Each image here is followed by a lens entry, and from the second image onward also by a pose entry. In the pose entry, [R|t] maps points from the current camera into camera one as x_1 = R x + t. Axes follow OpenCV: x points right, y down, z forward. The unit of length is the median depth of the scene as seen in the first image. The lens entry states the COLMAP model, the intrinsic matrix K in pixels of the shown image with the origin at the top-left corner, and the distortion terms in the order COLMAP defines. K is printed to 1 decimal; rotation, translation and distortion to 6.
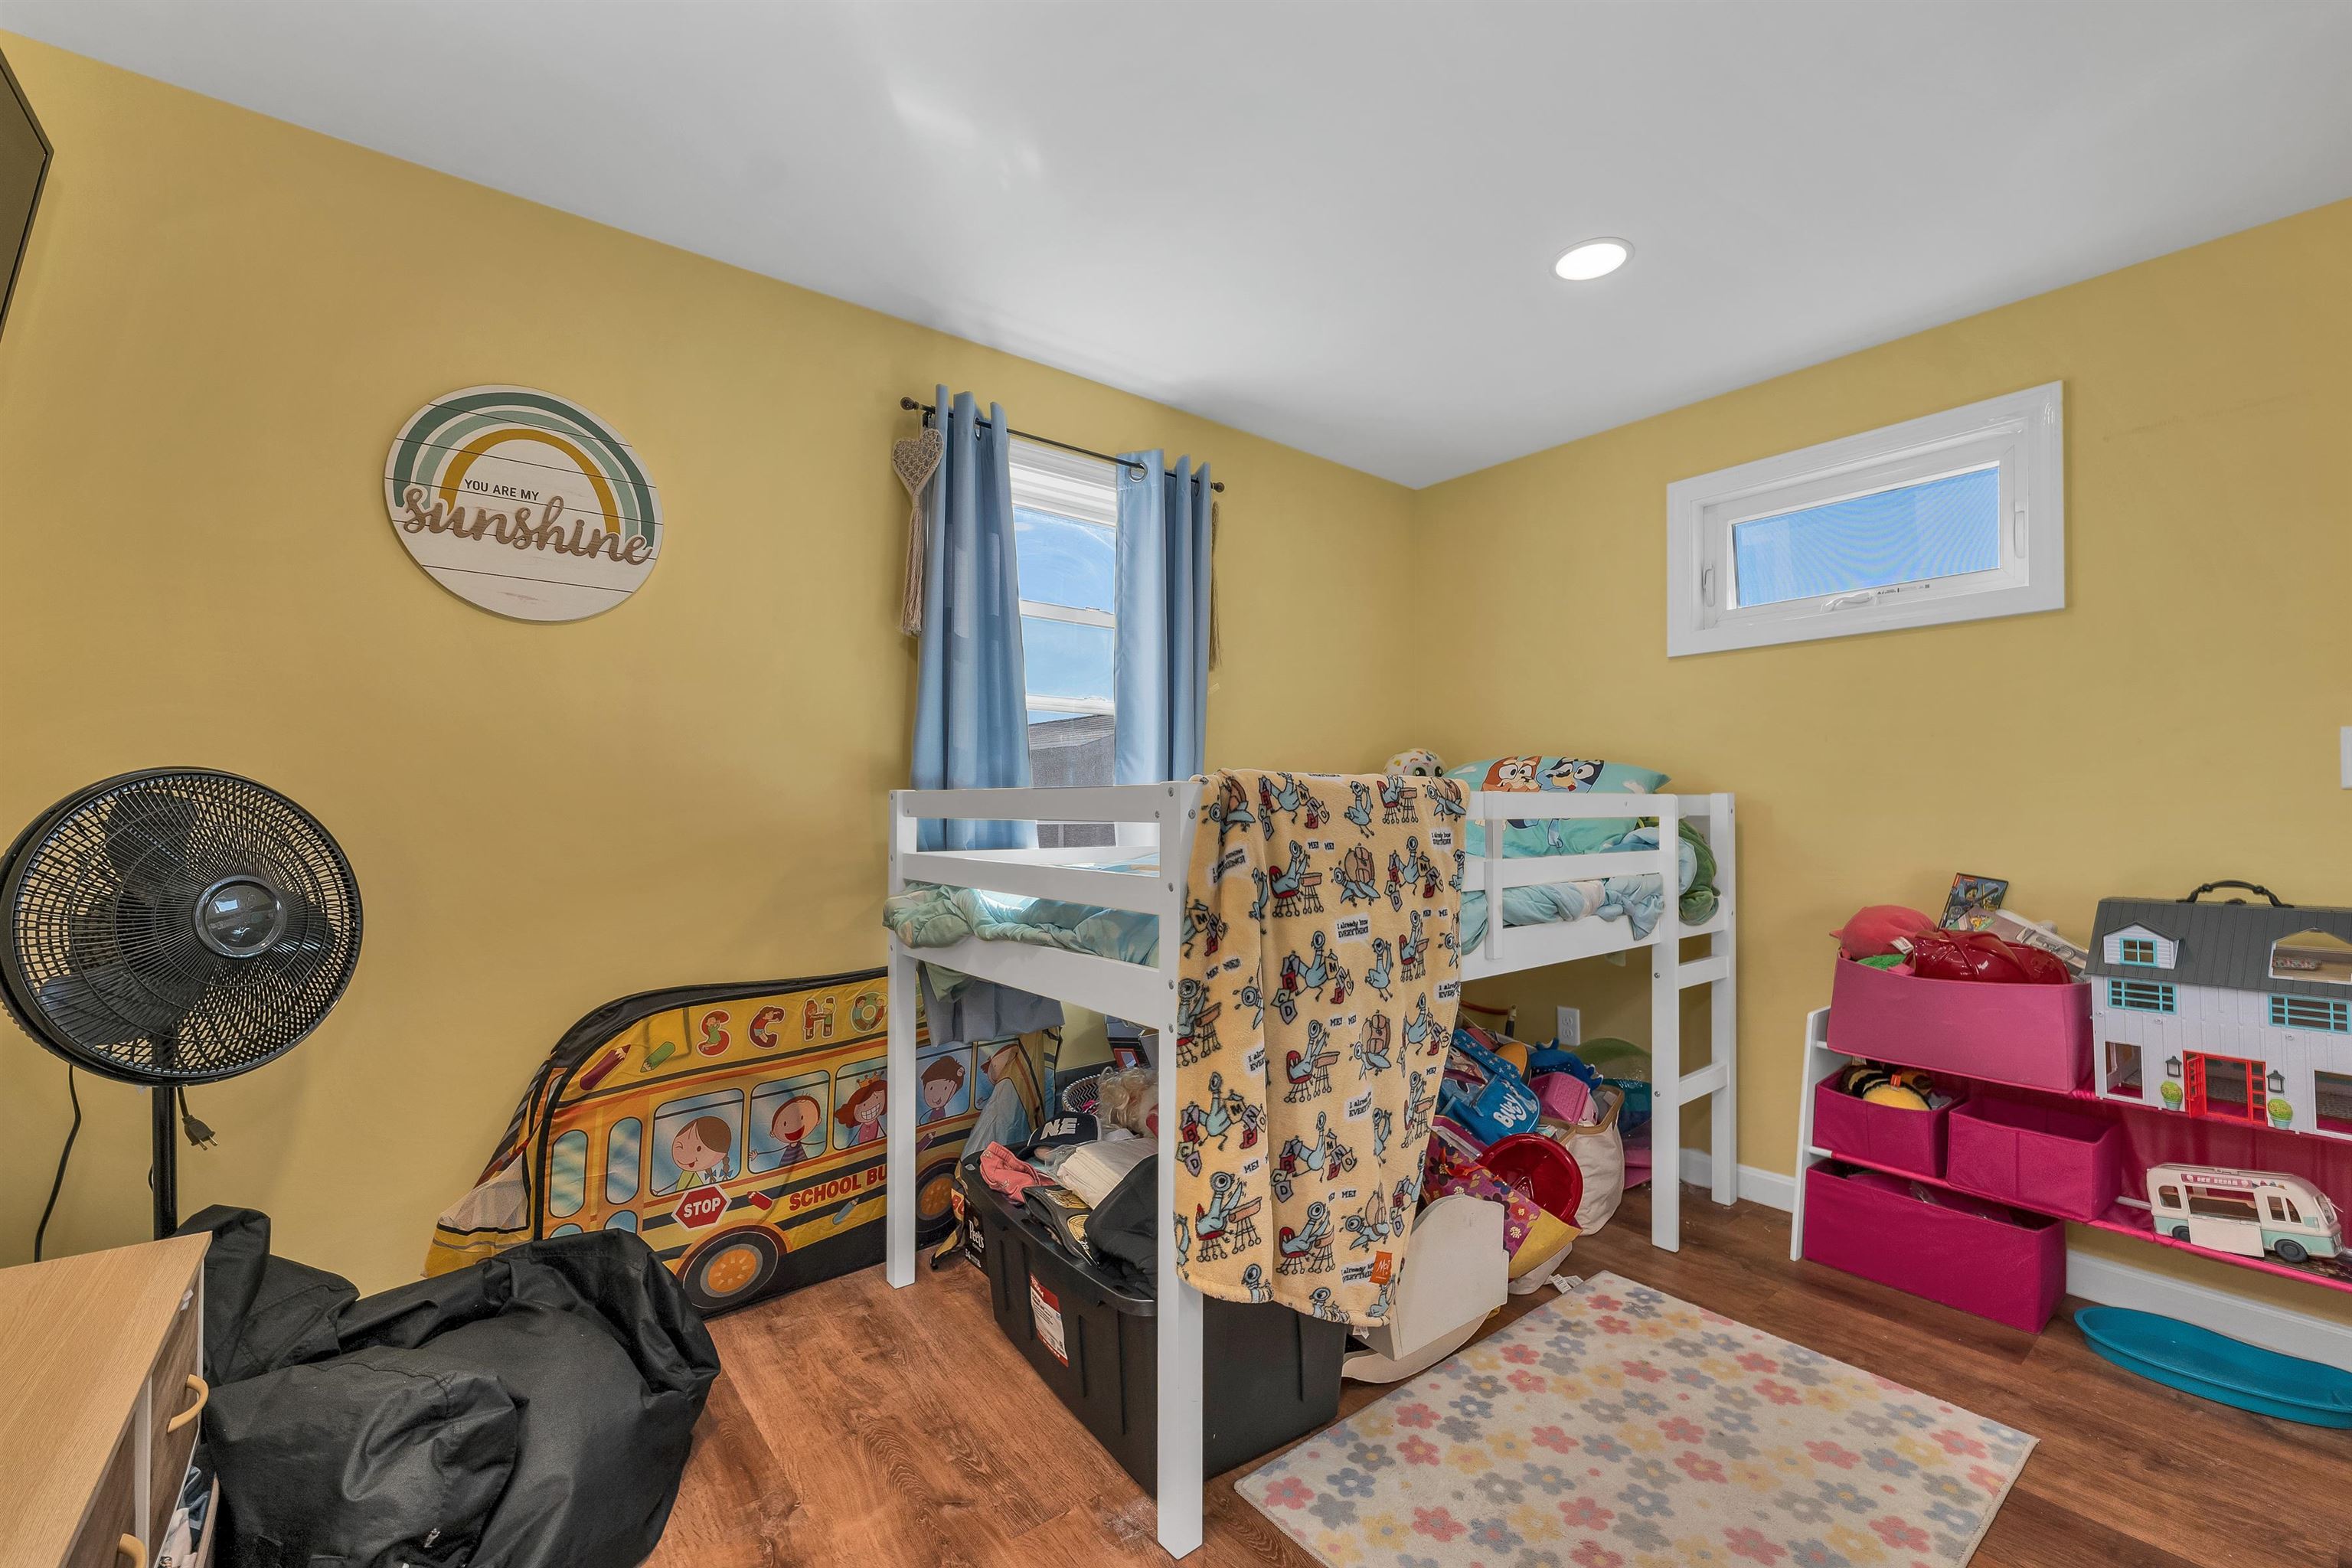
lens RADIAL K [[974.7, 0, 1170.8], [0, 974.7, 798.6], [0, 0, 1]] dist [0.001630, 0.000029]
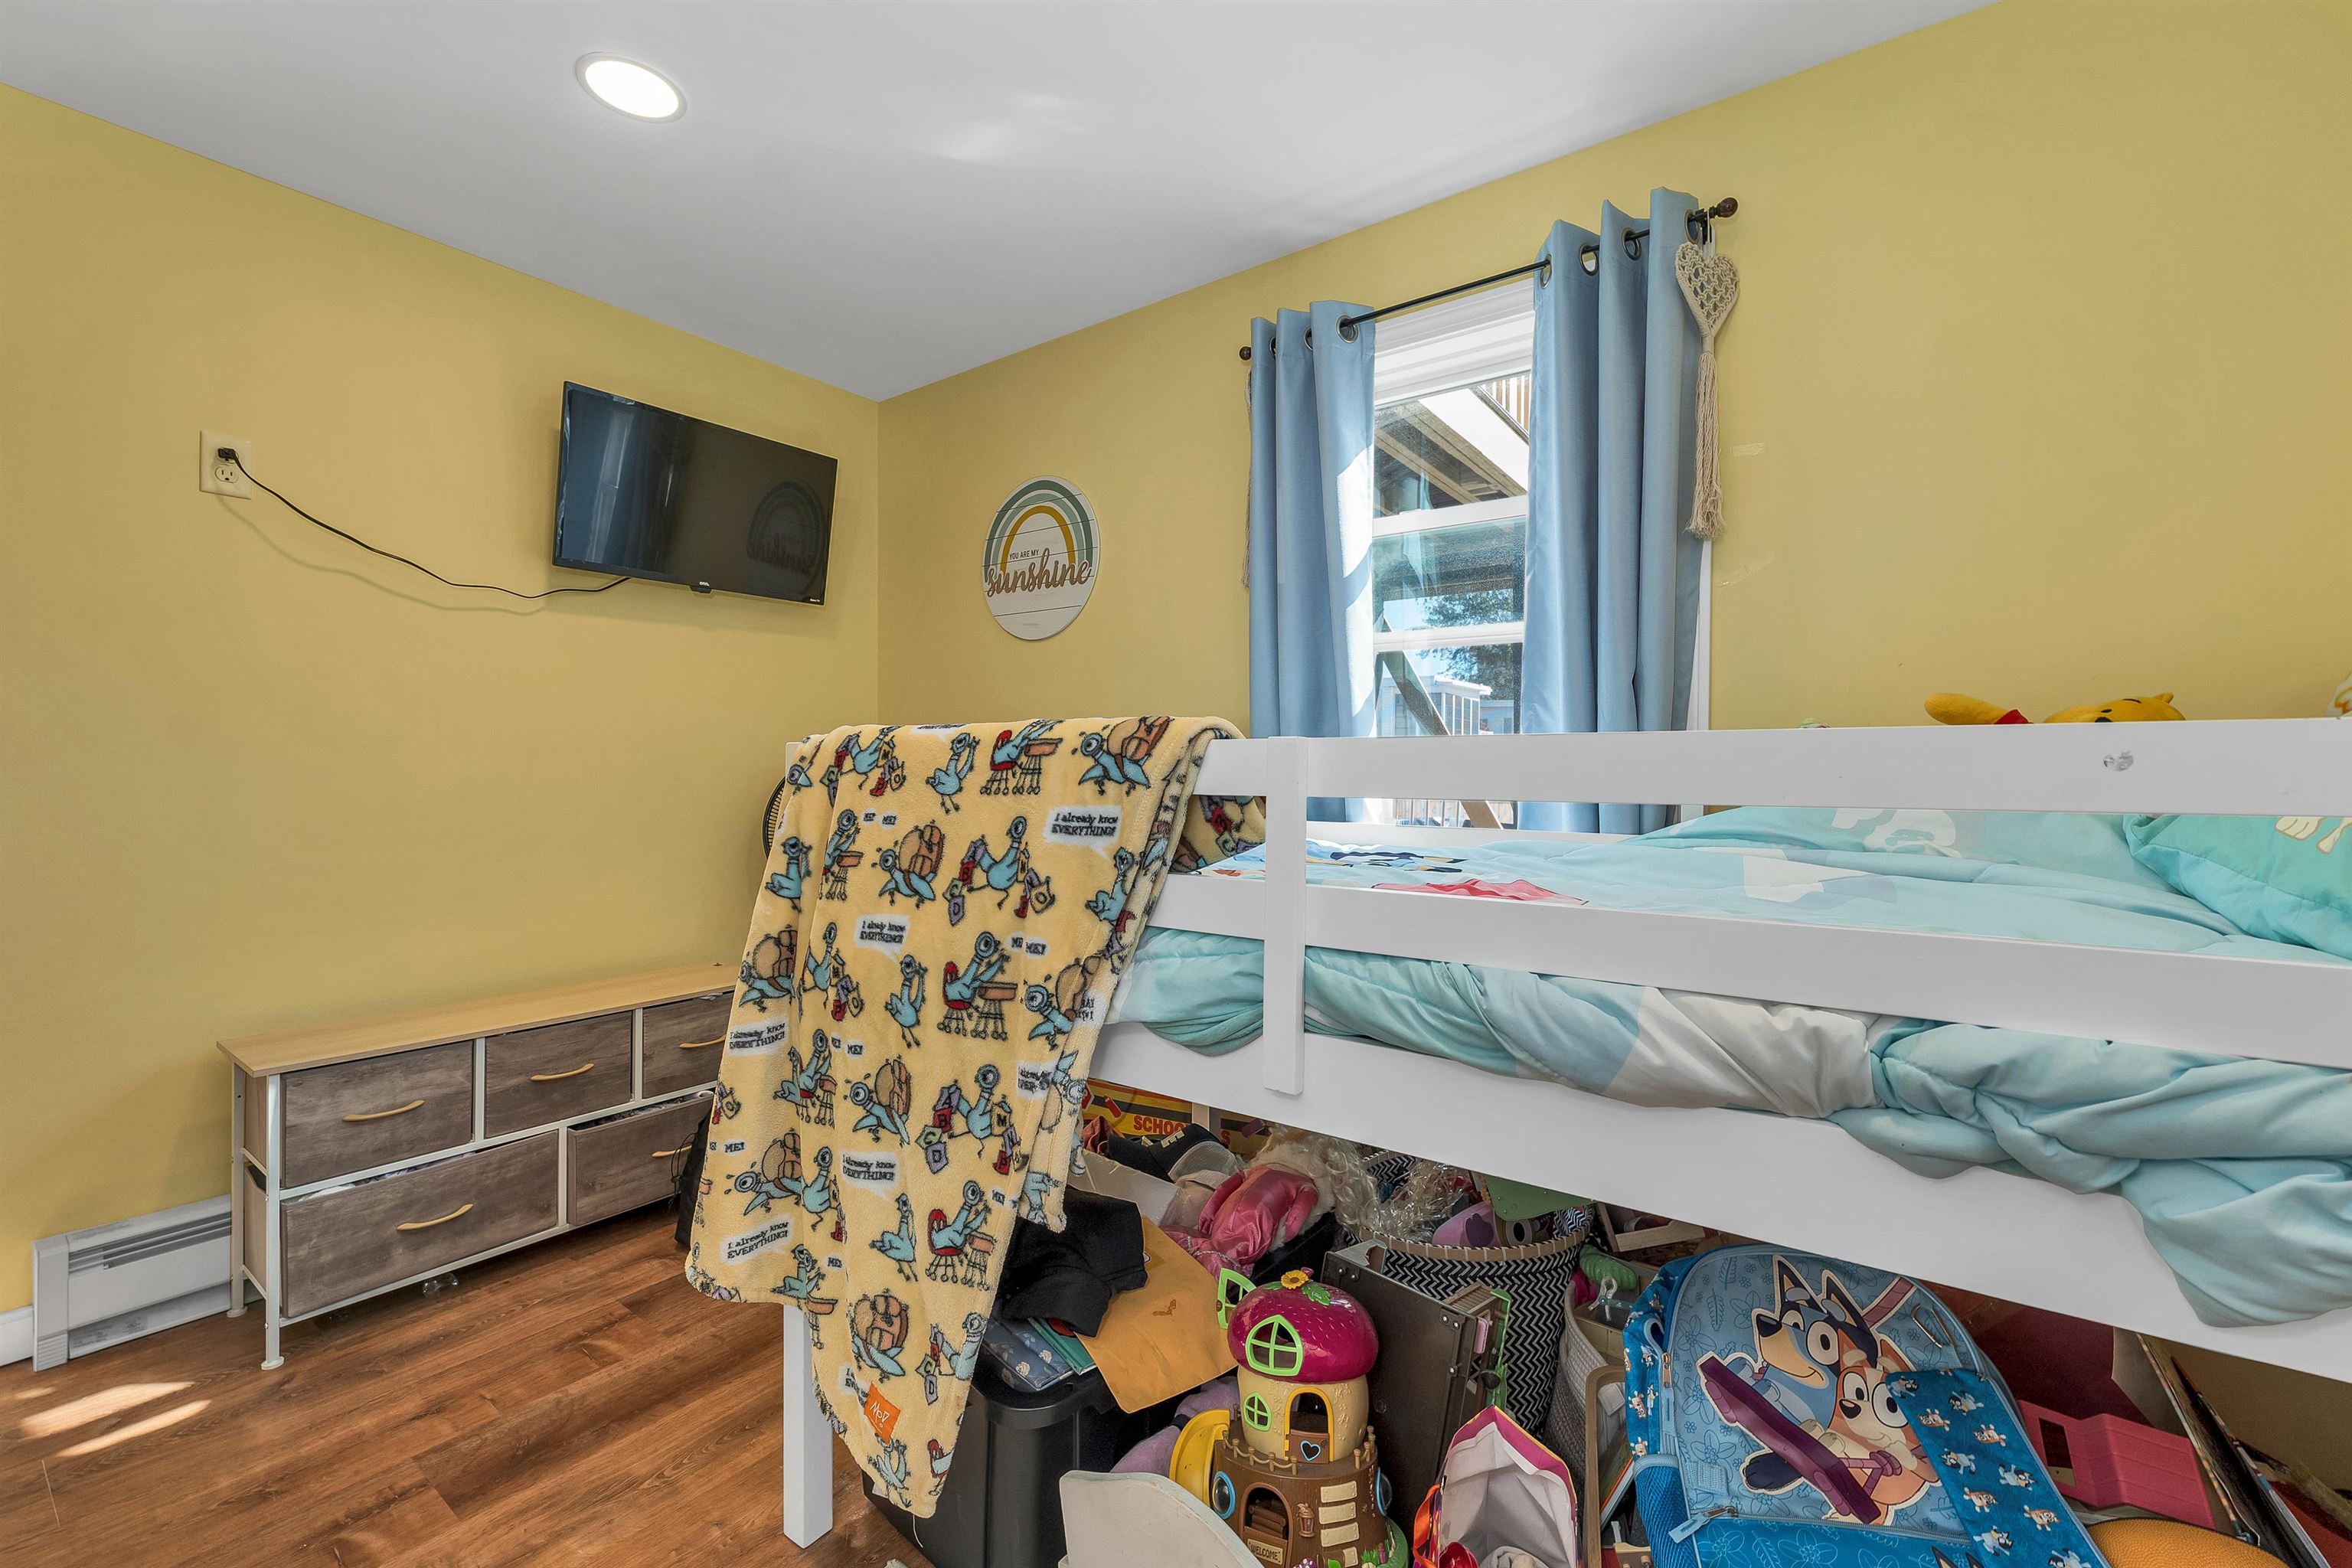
lens RADIAL K [[974.7, 0, 1170.1], [0, 974.7, 773.7], [0, 0, 1]] dist [0.001630, 0.000029]
pose [[0.262520, 0.002590, -0.964923, 0.823387], [0.000969, 0.999995, 0.002948, 0.008971], [0.964926, -0.001709, 0.262517, 0.872379]]
